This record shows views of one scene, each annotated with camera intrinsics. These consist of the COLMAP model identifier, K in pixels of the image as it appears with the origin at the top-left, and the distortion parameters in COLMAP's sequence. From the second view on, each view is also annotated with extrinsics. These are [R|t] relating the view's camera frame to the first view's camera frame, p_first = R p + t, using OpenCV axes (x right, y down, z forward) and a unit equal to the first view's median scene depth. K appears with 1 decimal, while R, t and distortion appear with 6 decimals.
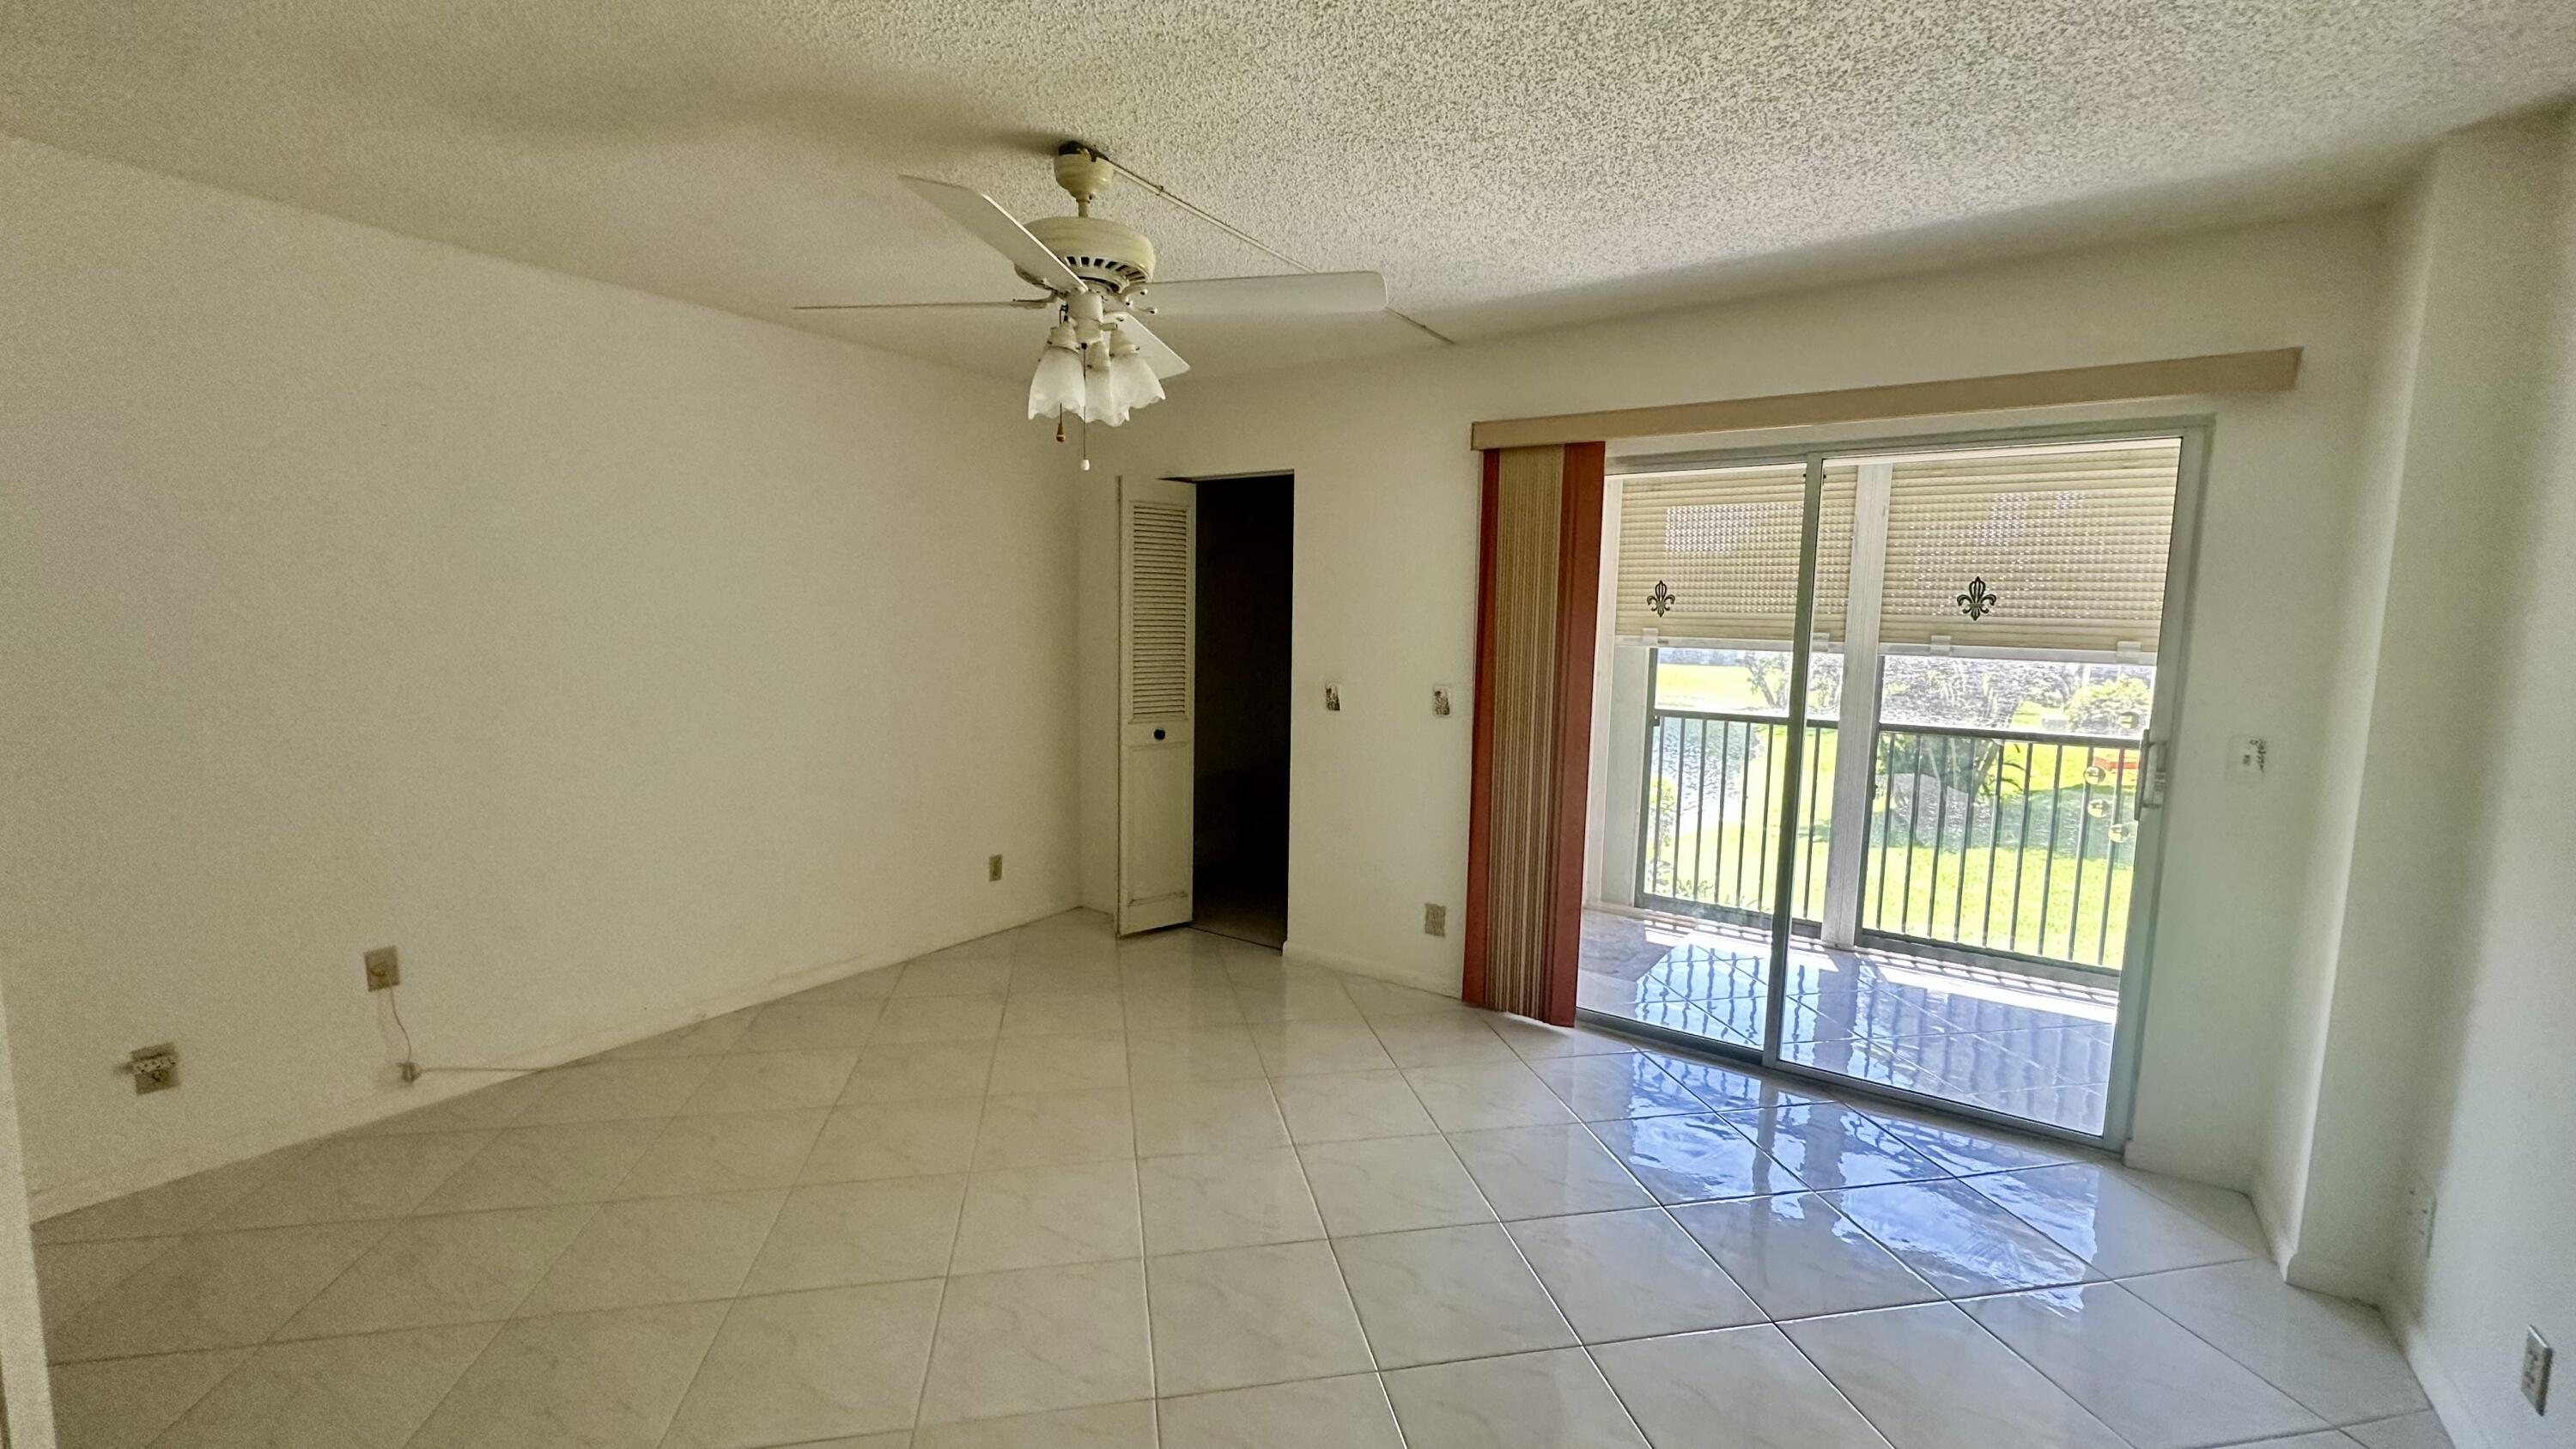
lens RADIAL K [[1027.2, 0, 1286.0], [0, 1027.2, 727.2], [0, 0, 1]] dist [-0.004167, 0.000814]
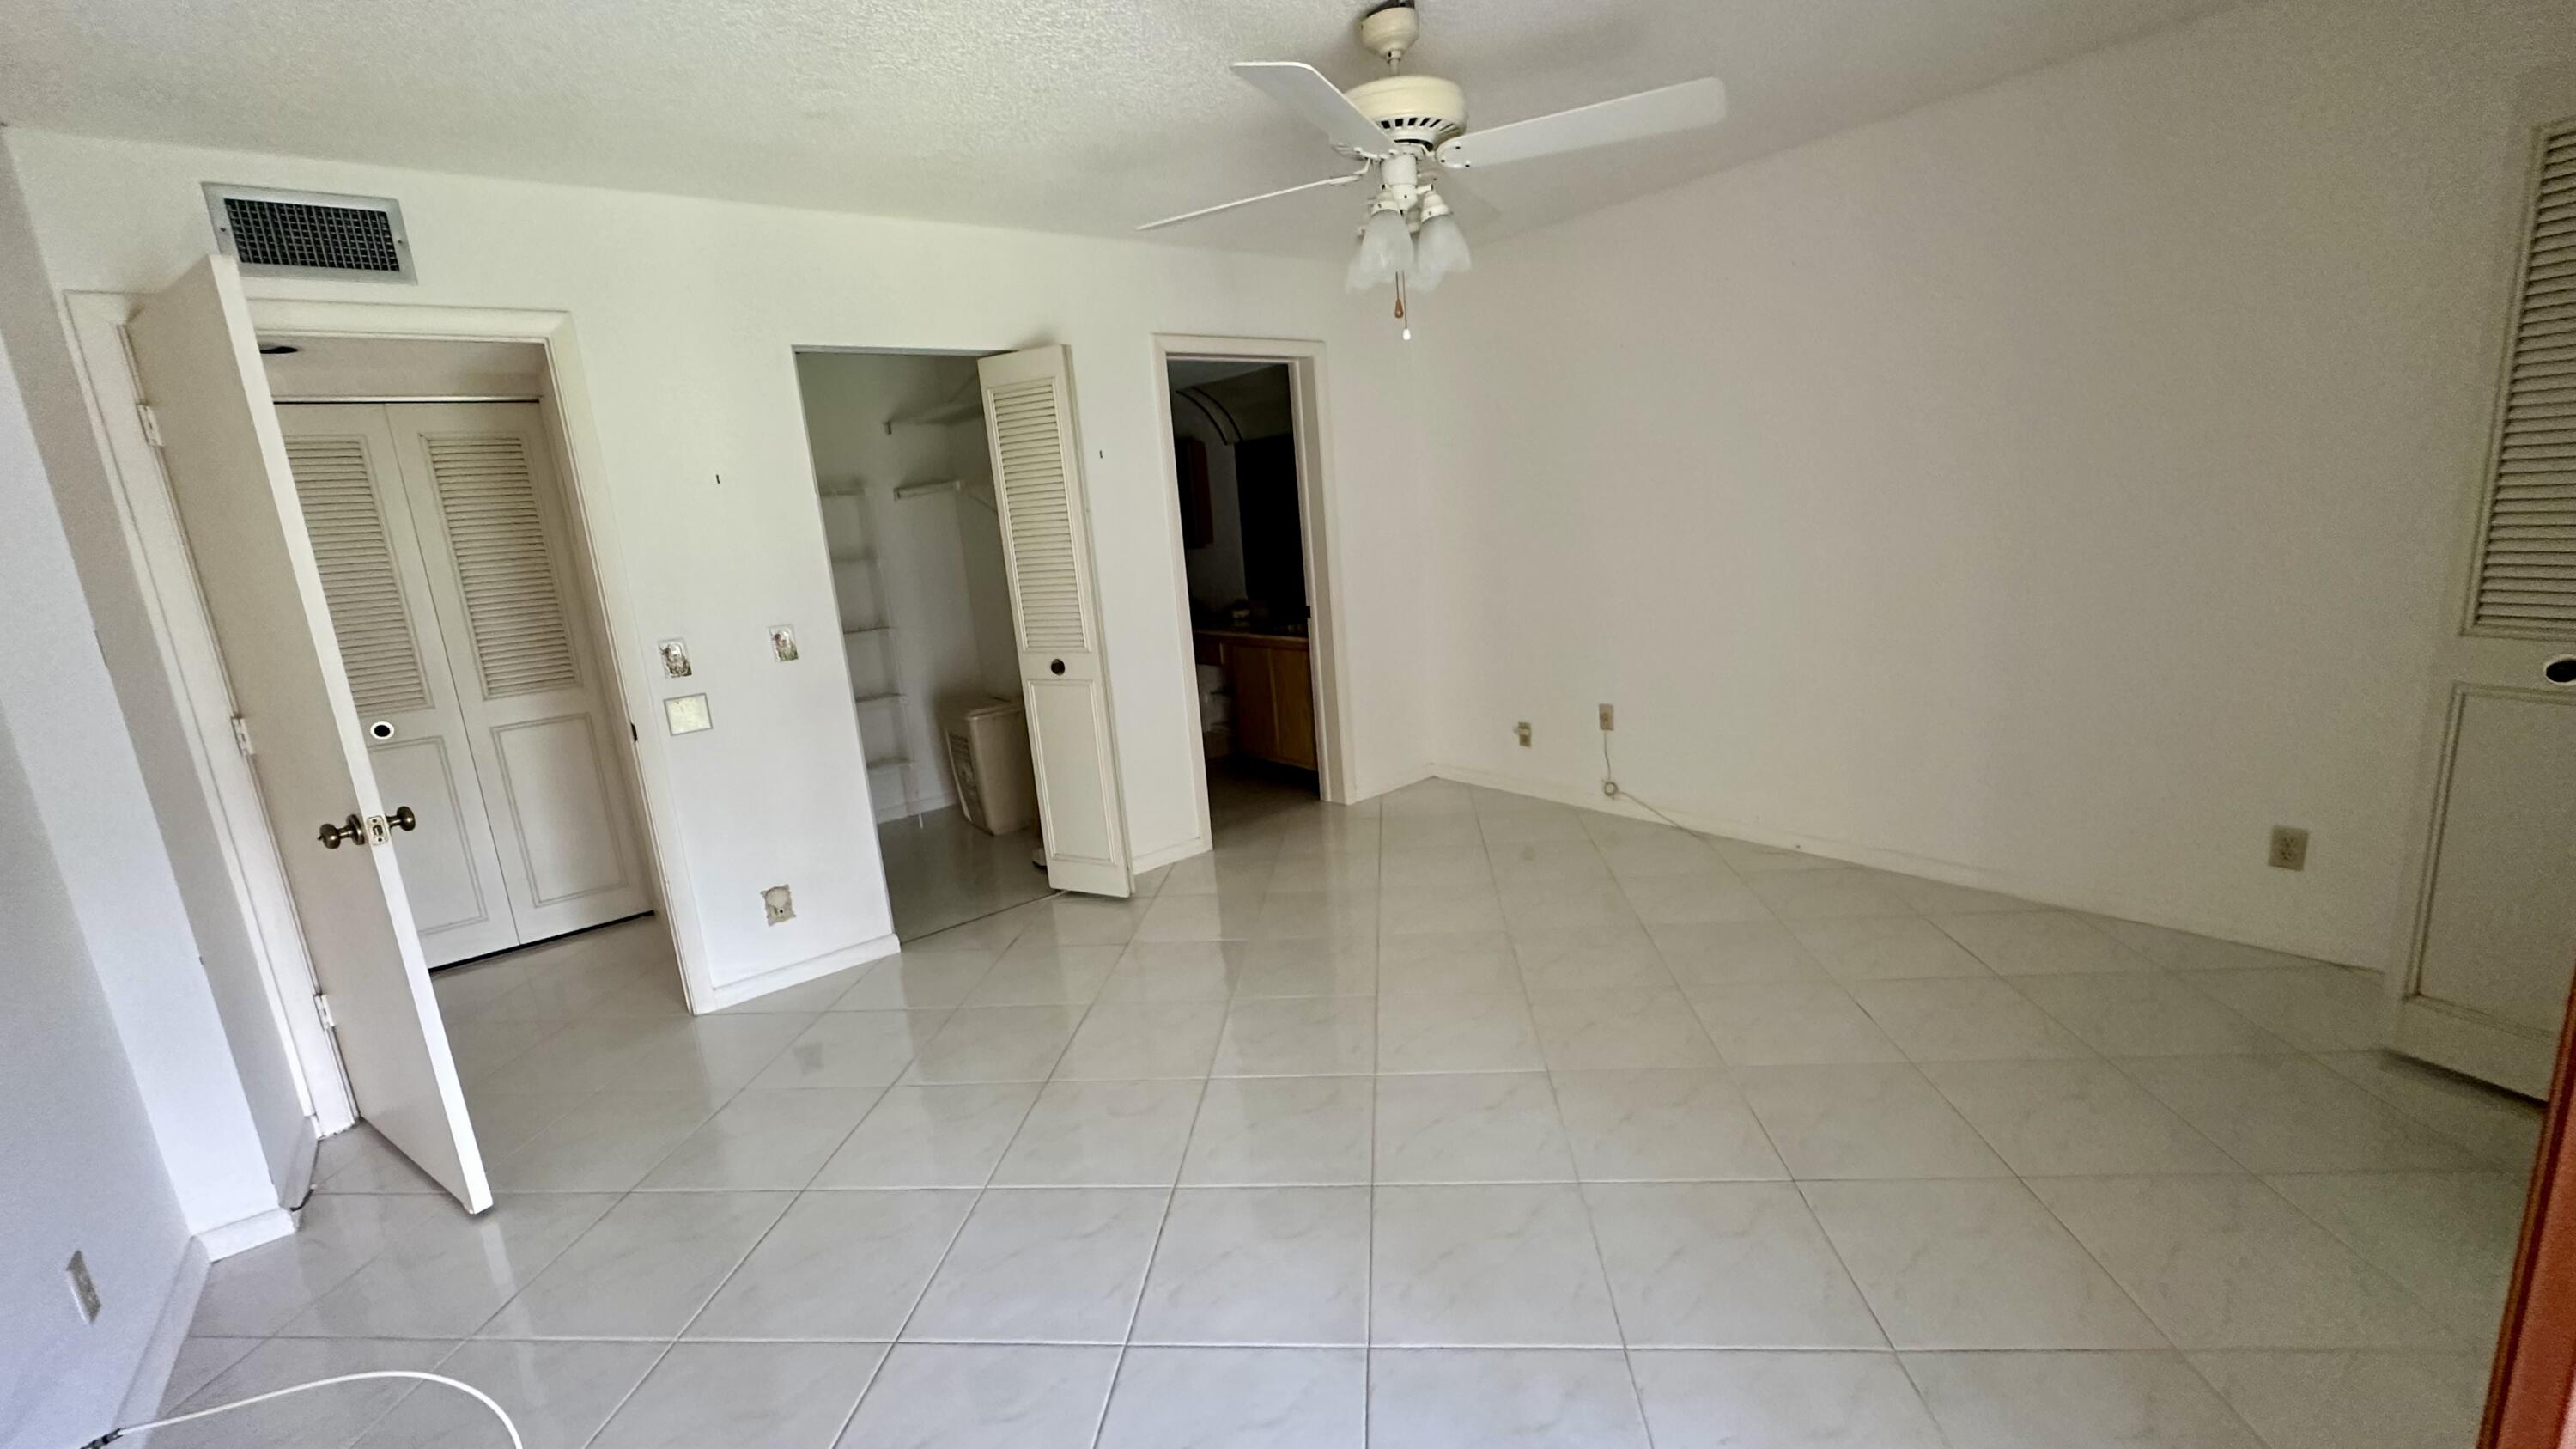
lens RADIAL K [[1027.2, 0, 1286.0], [0, 1027.2, 727.2], [0, 0, 1]] dist [-0.004167, 0.000814]
pose [[-0.271830, 0.204984, -0.940261, 0.658778], [-0.036811, 0.974121, 0.223008, -0.071049], [0.961641, 0.095232, -0.257249, 0.877610]]
